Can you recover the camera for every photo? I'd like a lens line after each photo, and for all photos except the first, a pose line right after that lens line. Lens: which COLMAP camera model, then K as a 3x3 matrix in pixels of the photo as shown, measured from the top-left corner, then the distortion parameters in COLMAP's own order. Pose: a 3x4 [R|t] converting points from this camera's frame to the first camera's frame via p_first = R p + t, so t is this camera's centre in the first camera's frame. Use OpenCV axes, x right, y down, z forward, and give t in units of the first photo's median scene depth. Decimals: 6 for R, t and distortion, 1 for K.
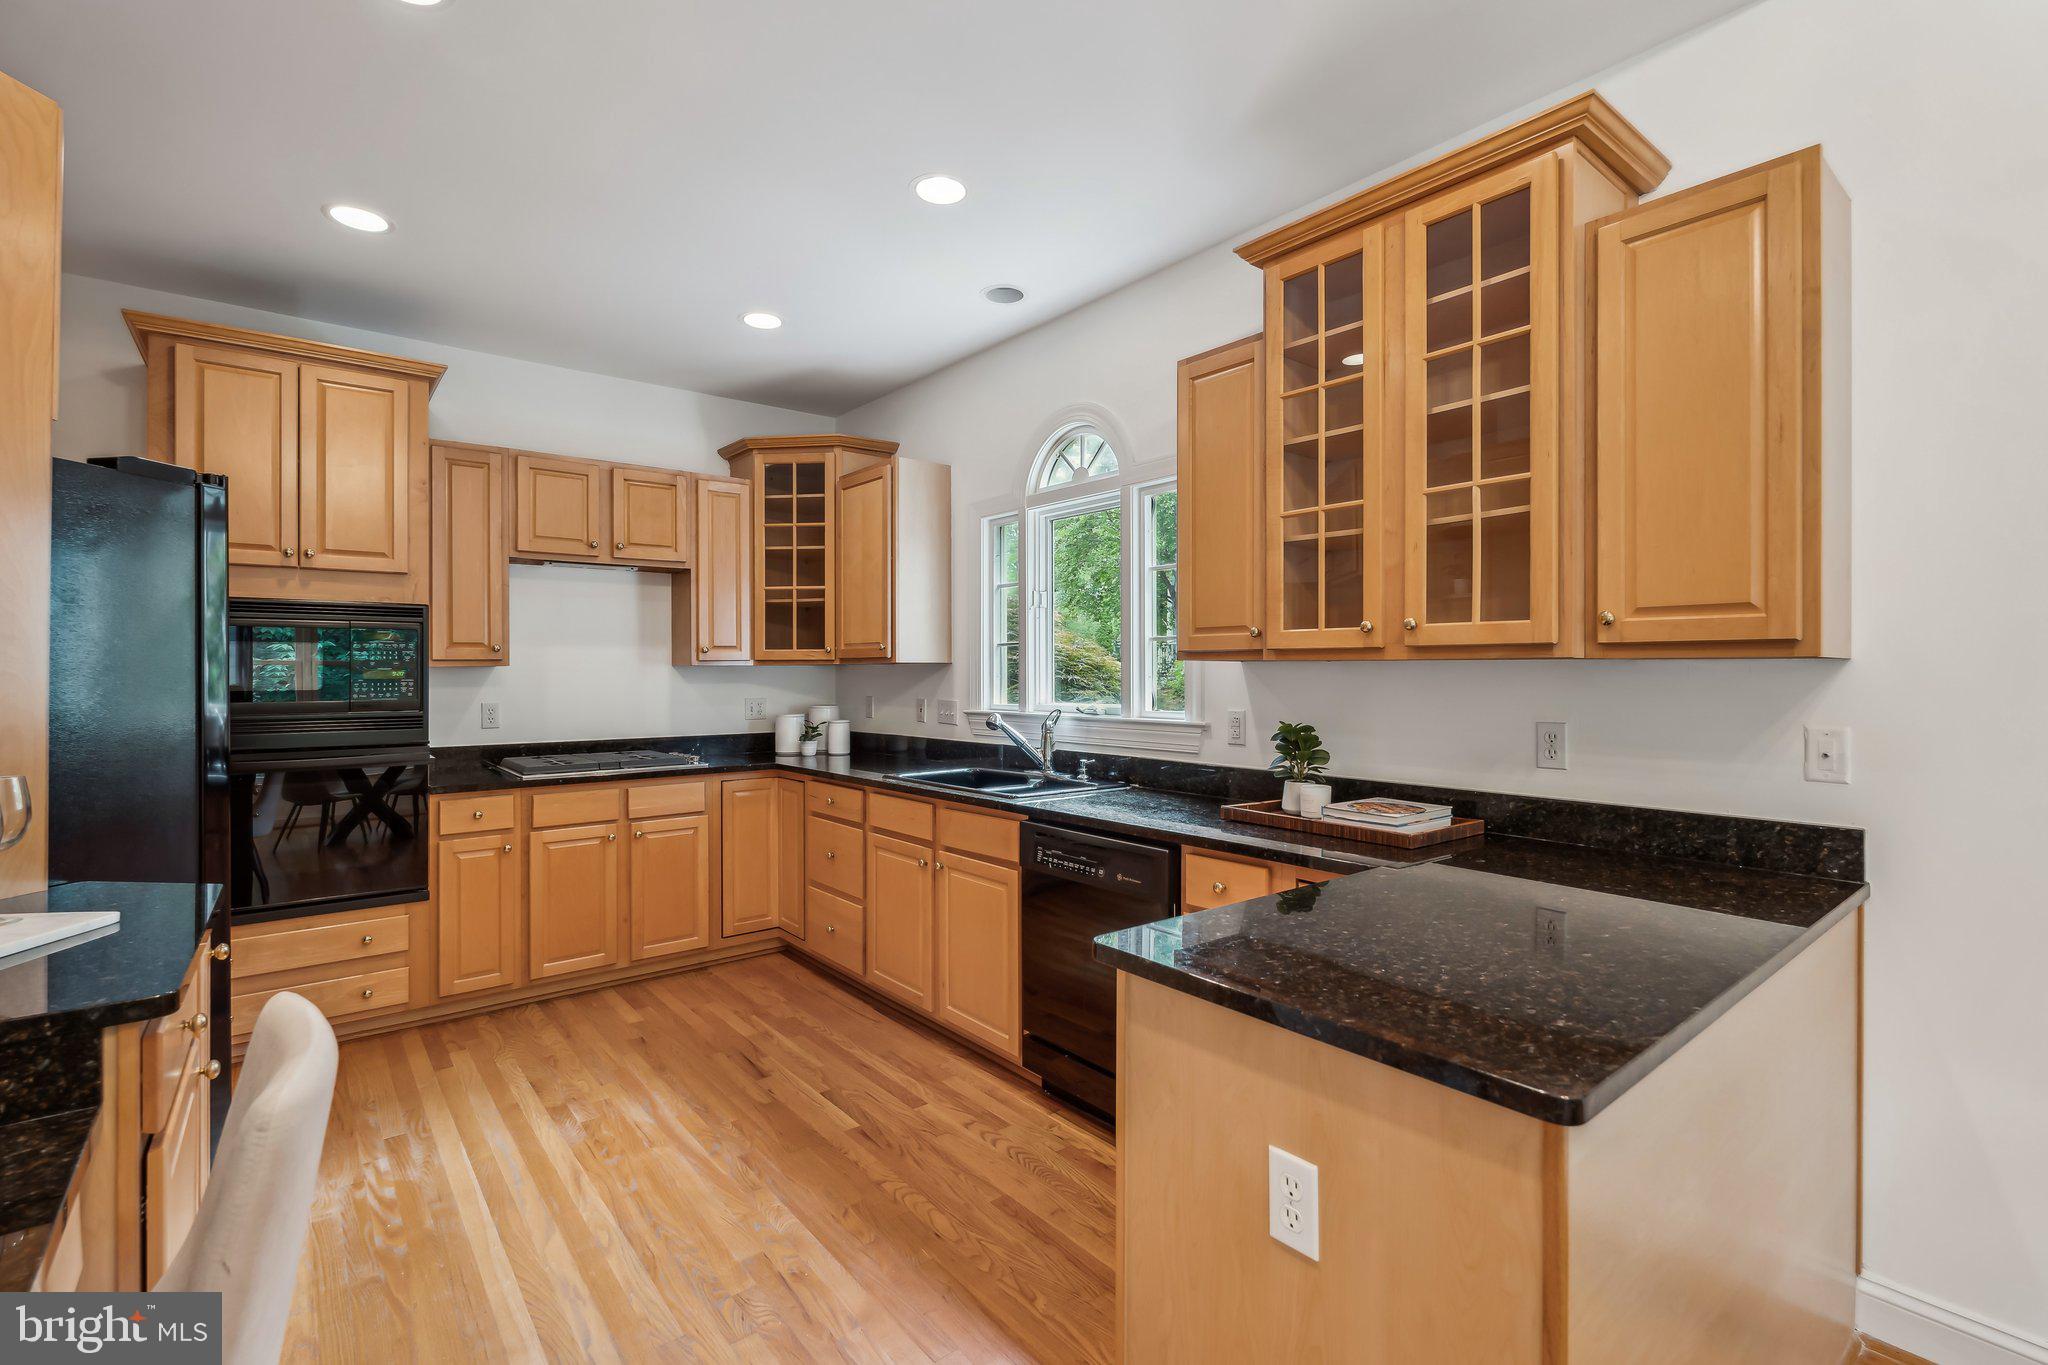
lens RADIAL K [[911.9, 0, 1015.2], [0, 911.9, 674.2], [0, 0, 1]] dist [-0.000377, -0.000467]
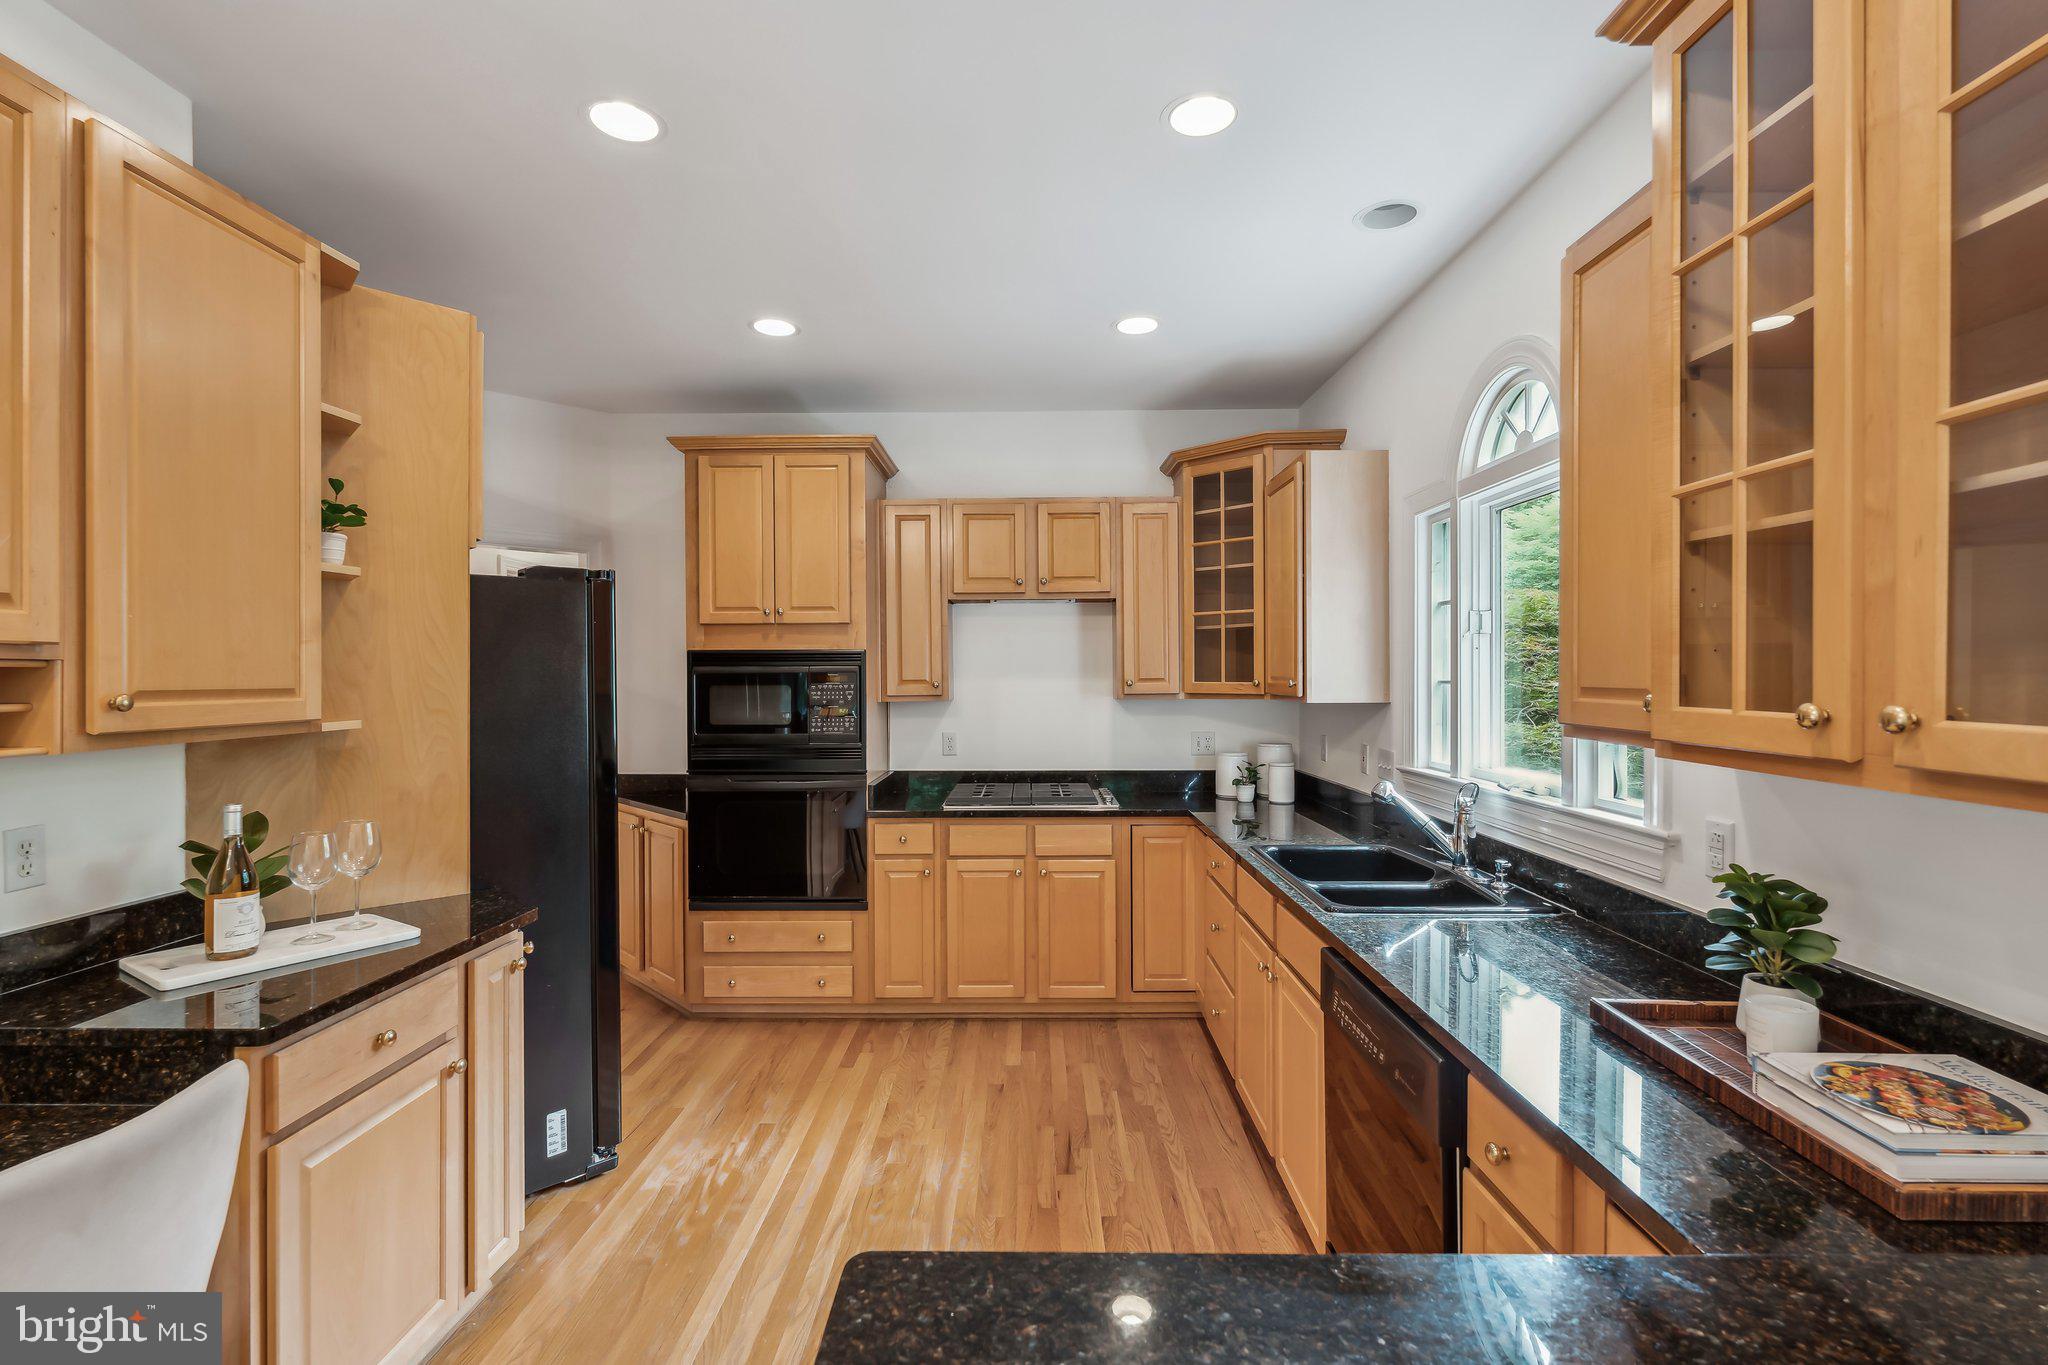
lens RADIAL K [[931.0, 0, 1024.0], [0, 931.0, 682.5], [0, 0, 1]] dist [-0.003658, 0.000170]
pose [[0.774887, 0.005806, -0.632073, 0.212654], [0.001338, 0.999940, 0.010827, -0.042877], [0.632098, -0.009235, 0.774834, 0.206182]]
